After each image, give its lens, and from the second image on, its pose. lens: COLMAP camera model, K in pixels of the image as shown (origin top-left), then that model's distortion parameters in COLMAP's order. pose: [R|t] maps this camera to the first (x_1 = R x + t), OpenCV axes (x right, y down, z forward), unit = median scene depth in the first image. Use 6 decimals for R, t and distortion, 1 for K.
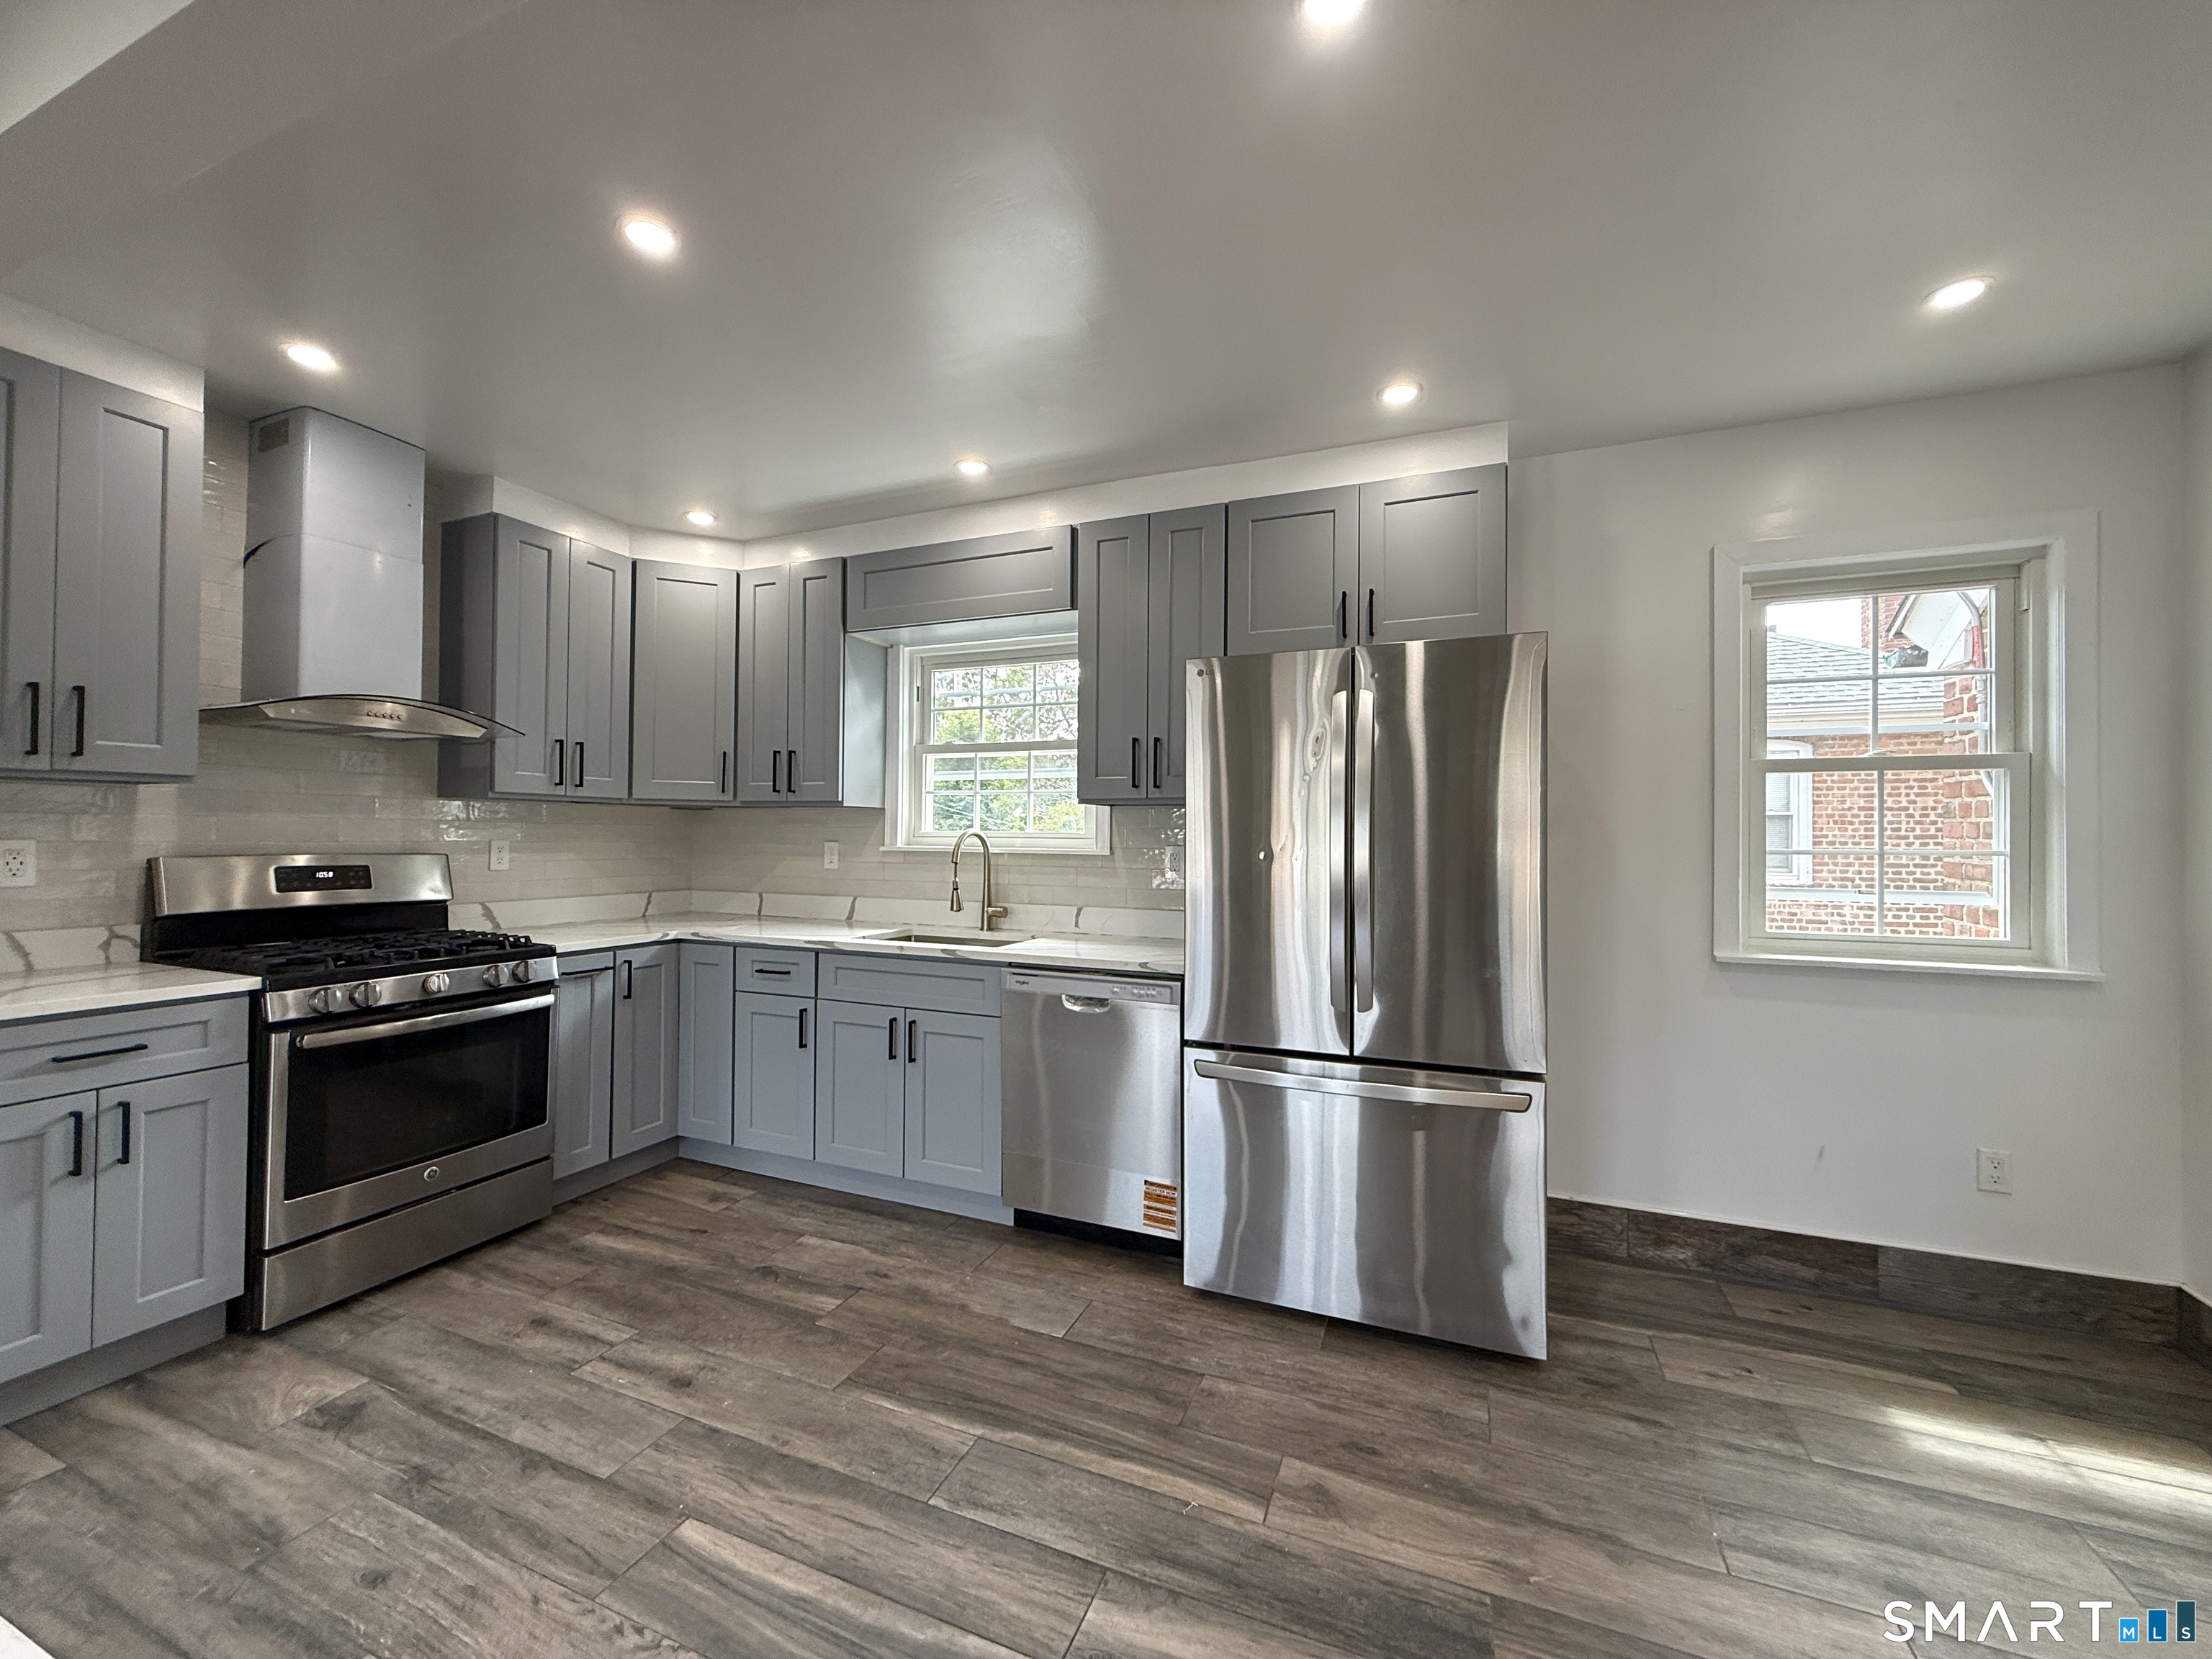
lens RADIAL K [[887.2, 0, 1105.5], [0, 887.2, 826.0], [0, 0, 1]] dist [0.000171, -0.000001]
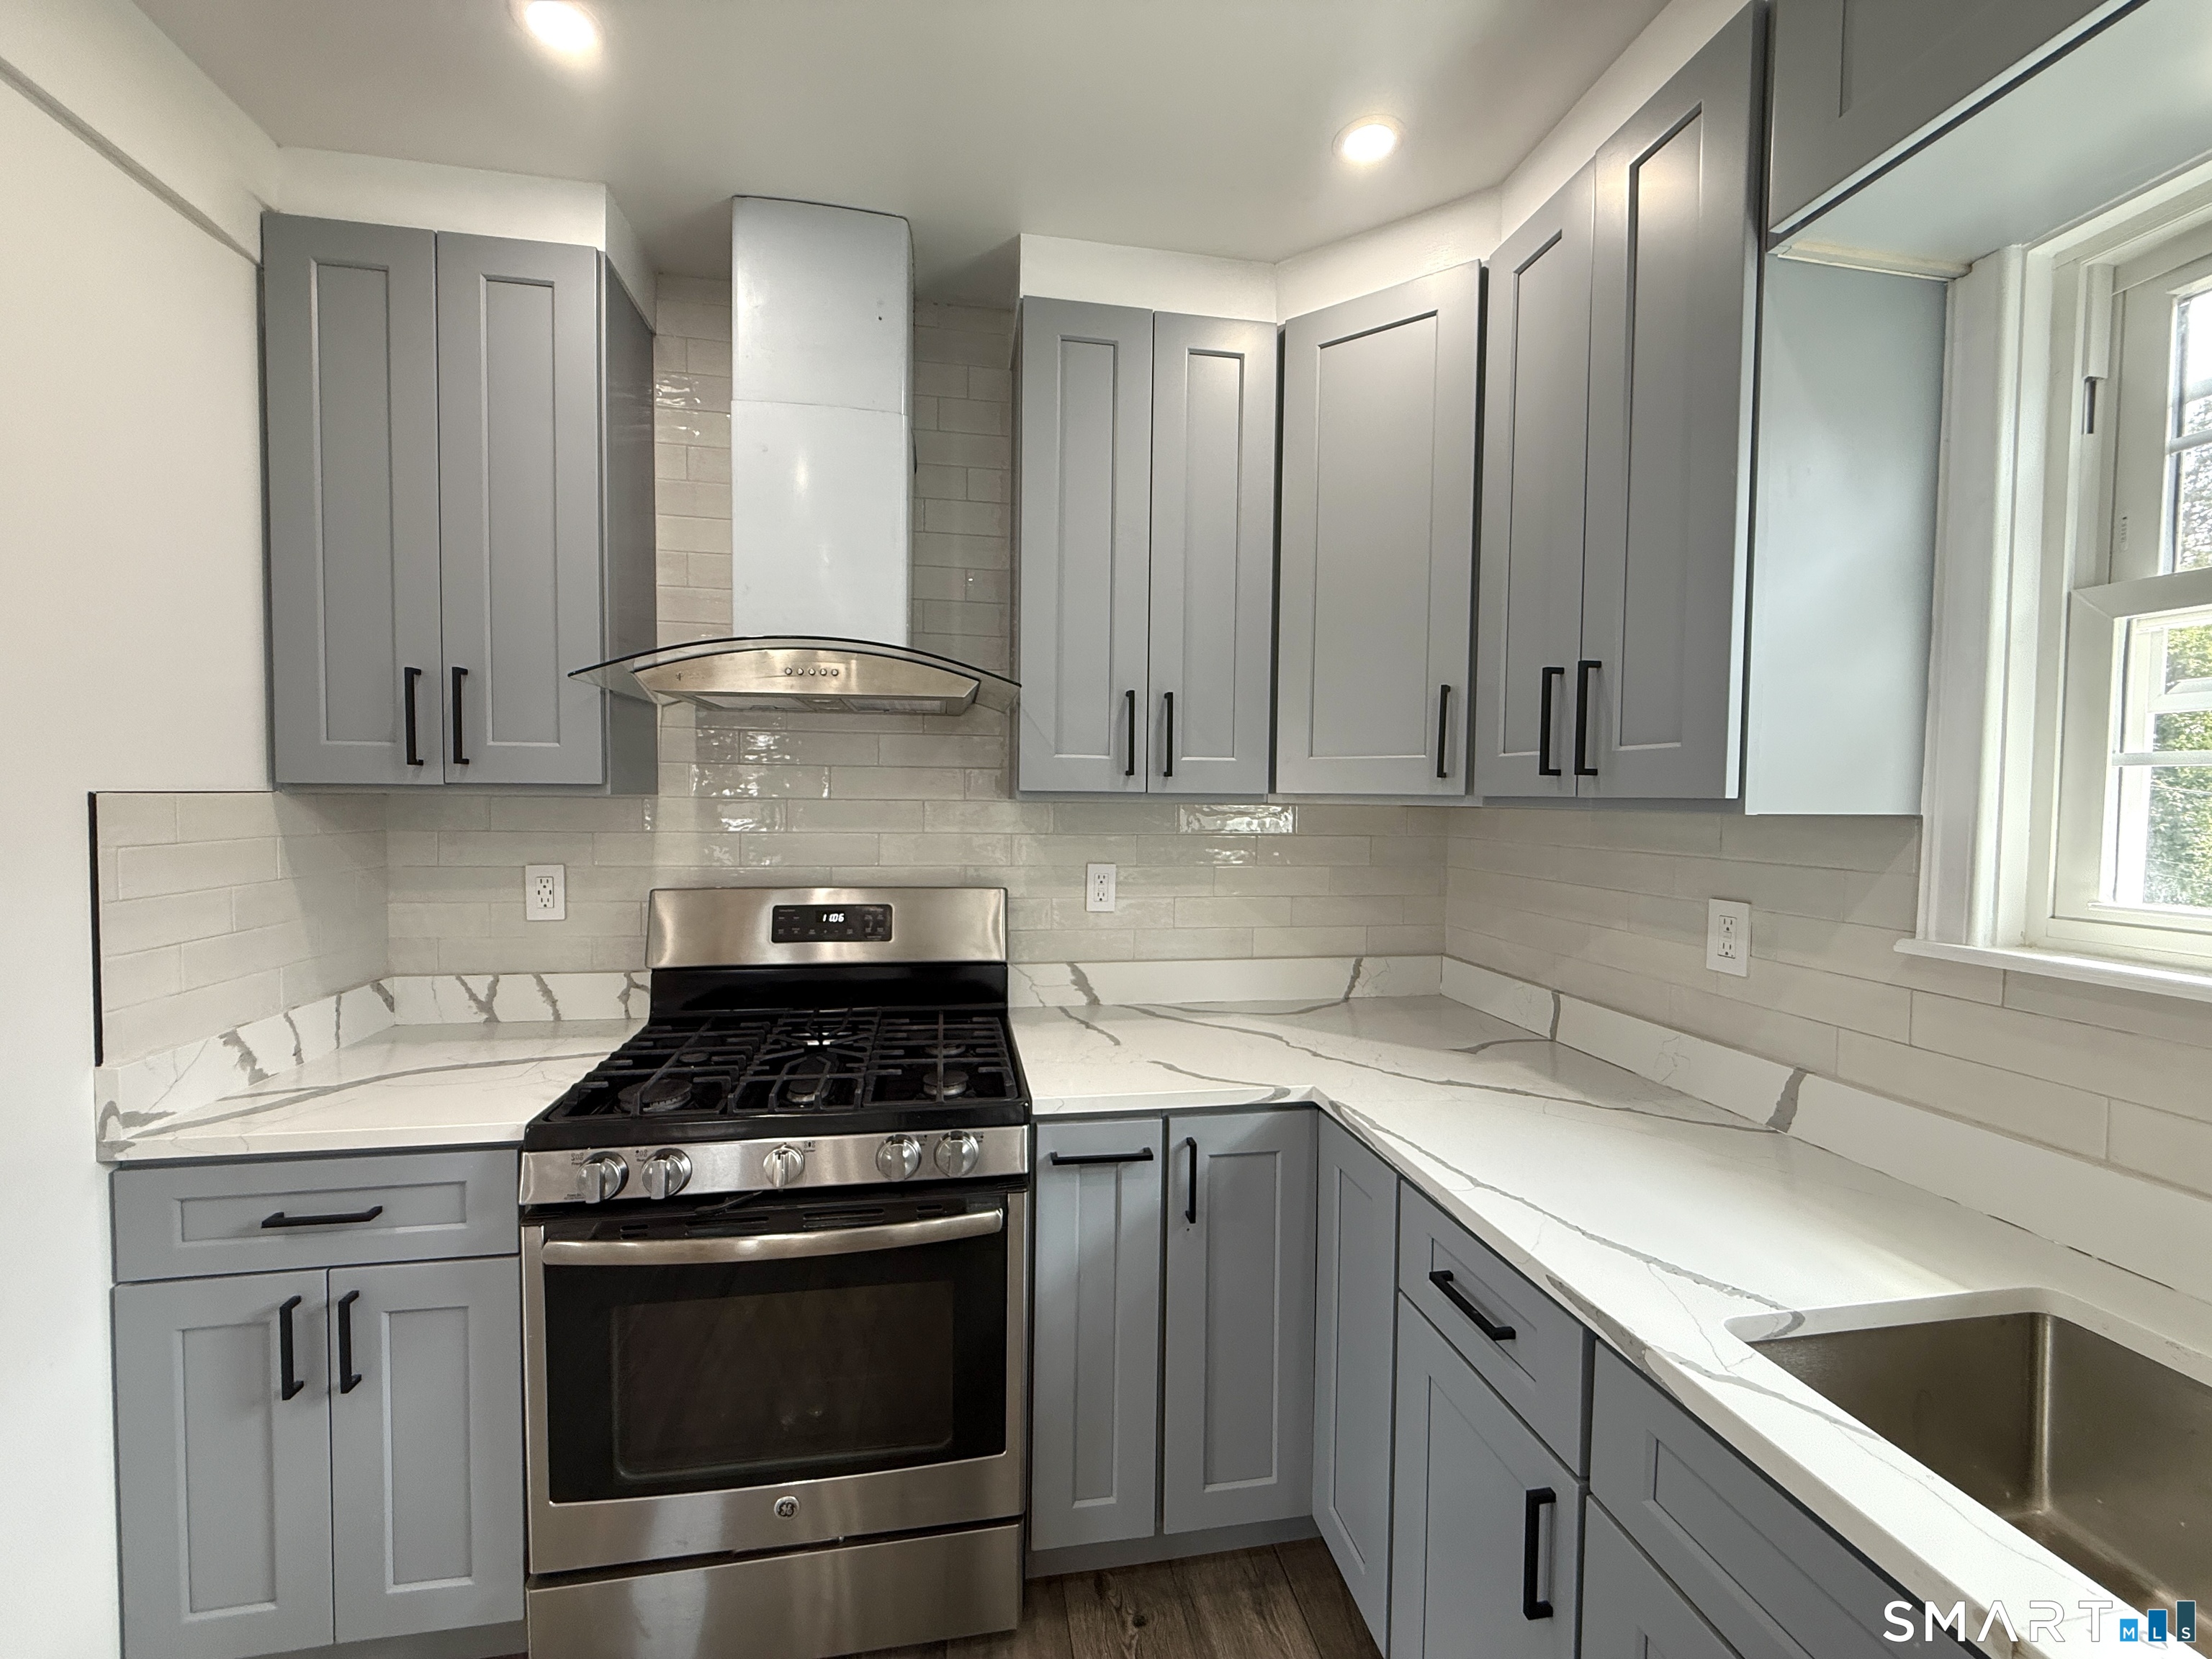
lens RADIAL K [[879.3, 0, 1098.7], [0, 879.3, 828.8], [0, 0, 1]] dist [0.001667, 0.000141]
pose [[0.540574, 0.027129, -0.840859, -0.175364], [0.004049, 0.999384, 0.034846, -0.032807], [0.841286, -0.022241, 0.540132, 0.715227]]
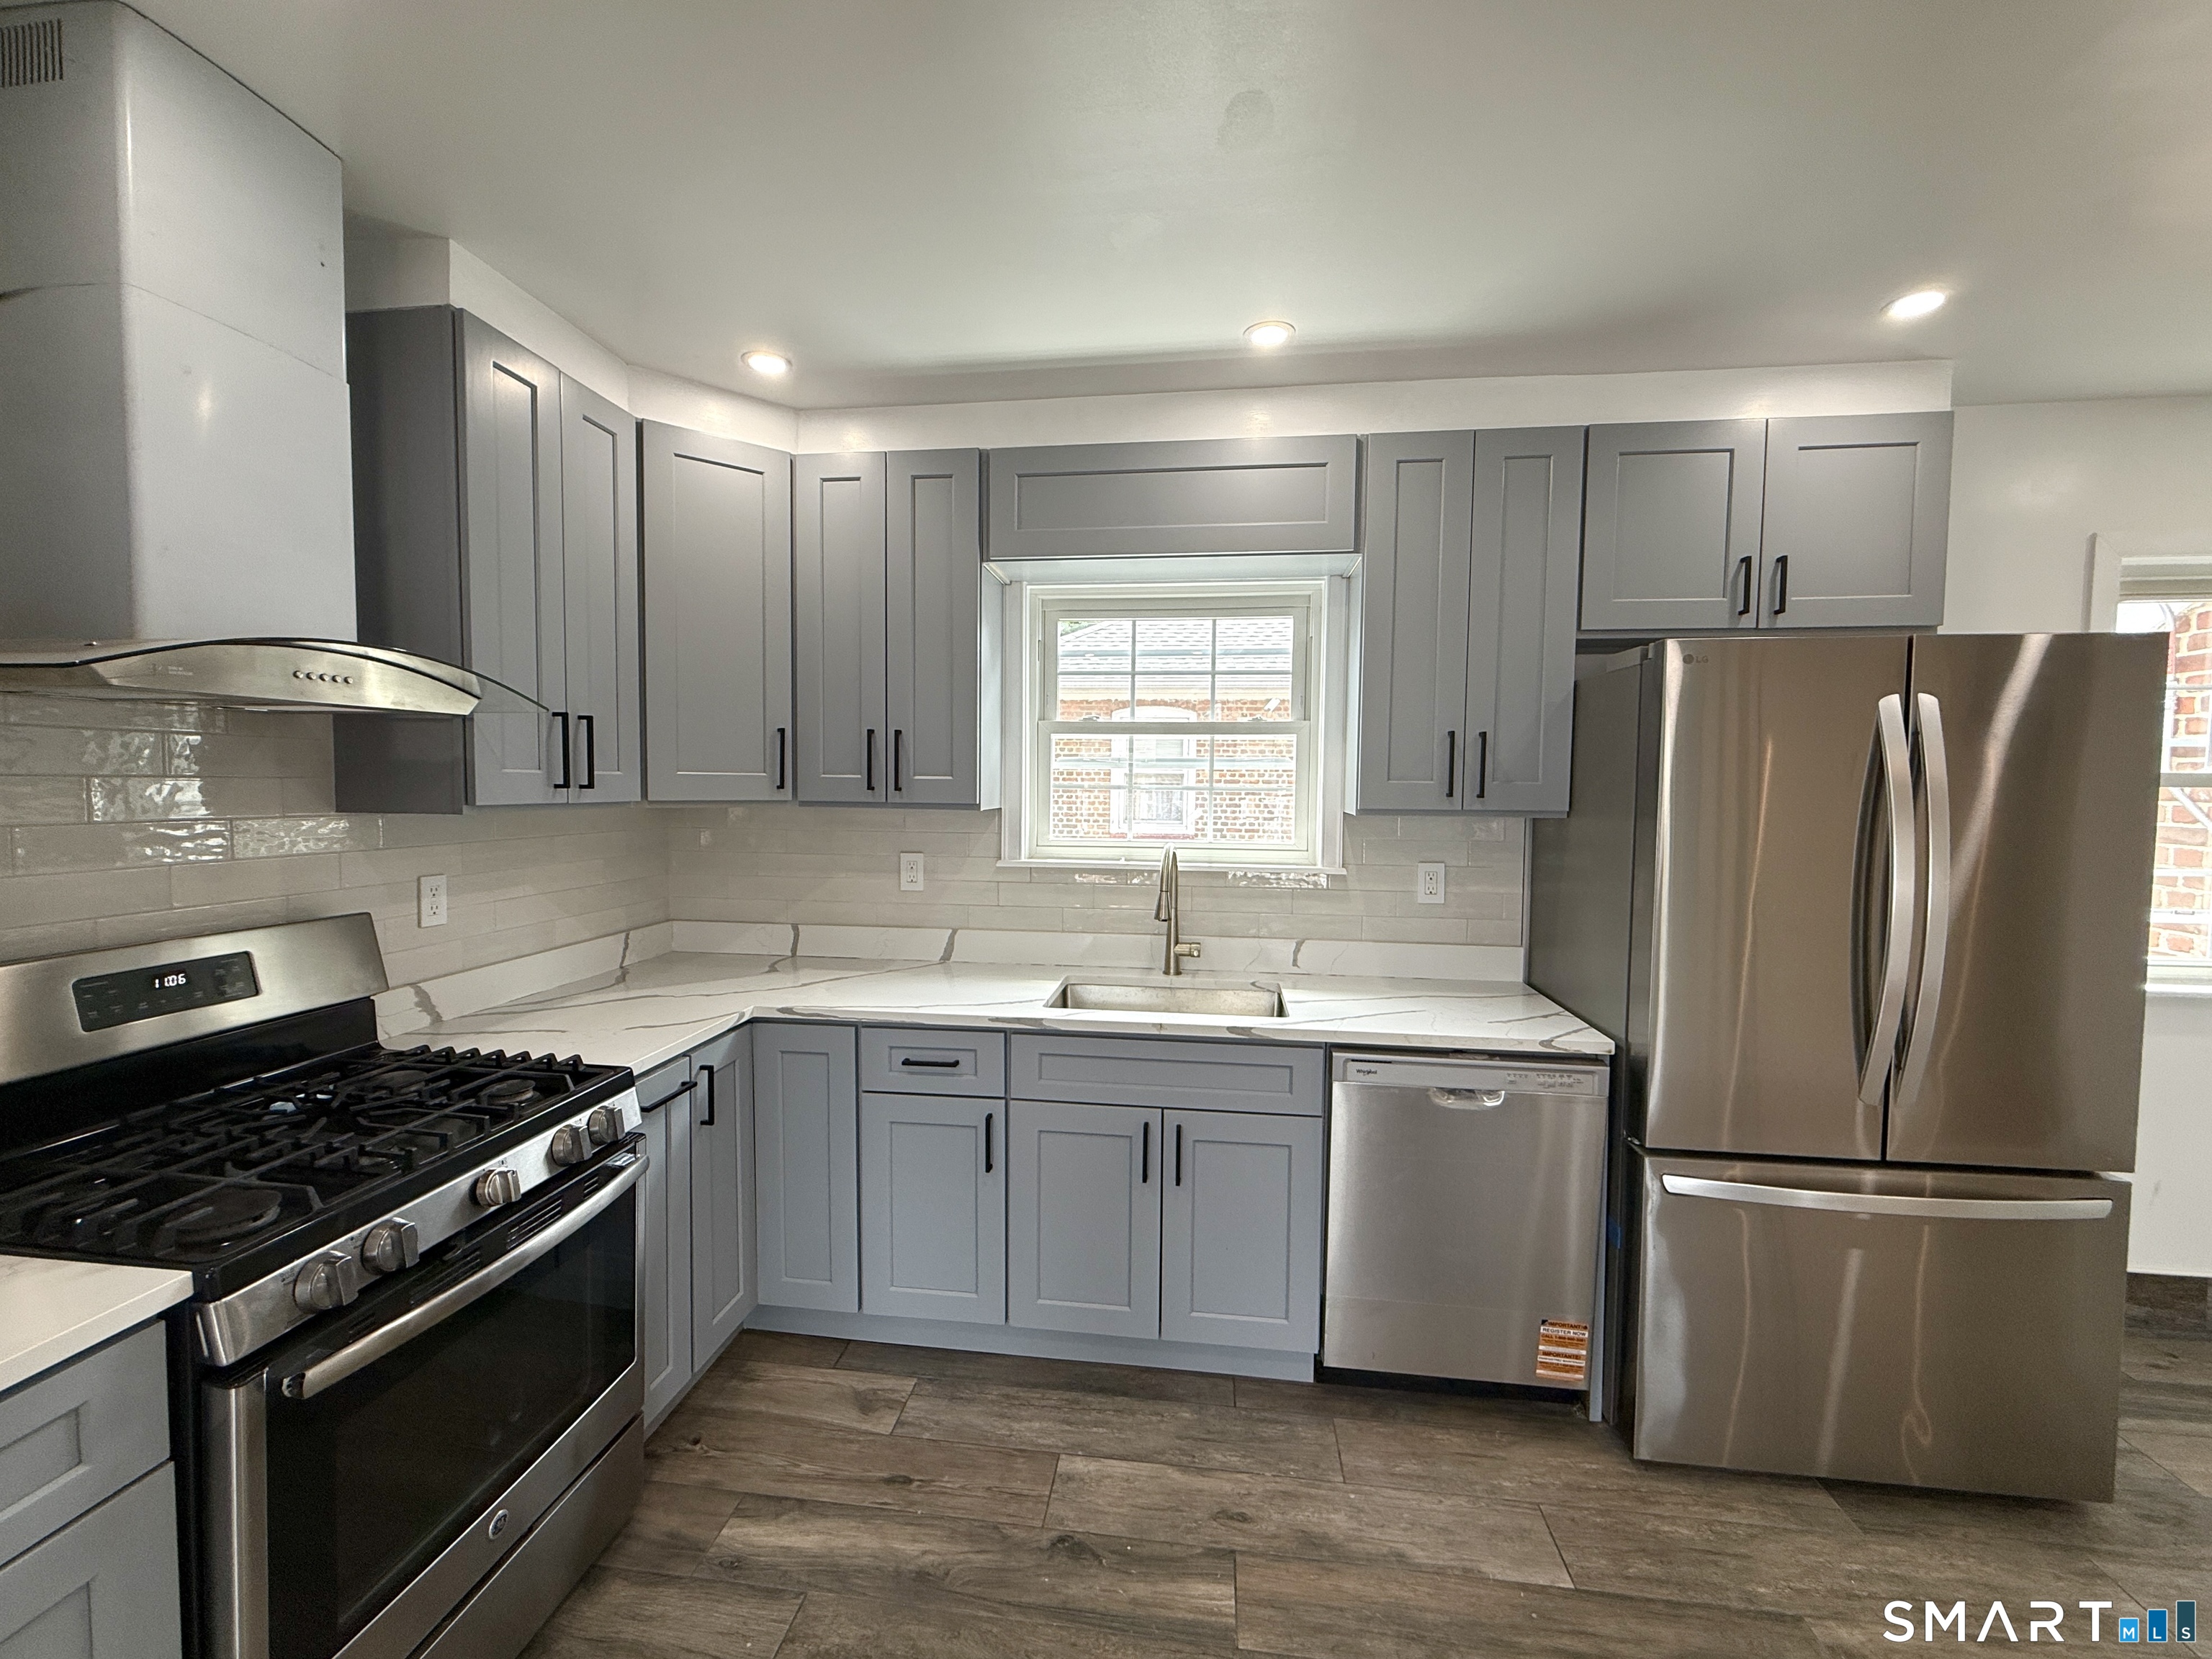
lens RADIAL K [[905.4, 0, 1101.1], [0, 905.4, 829.2], [0, 0, 1]] dist [0.001214, 0.000053]
pose [[0.963489, -0.013157, 0.267425, -0.442558], [-0.004377, 0.997885, 0.064864, -0.061739], [-0.267713, -0.063666, 0.961393, 0.315484]]
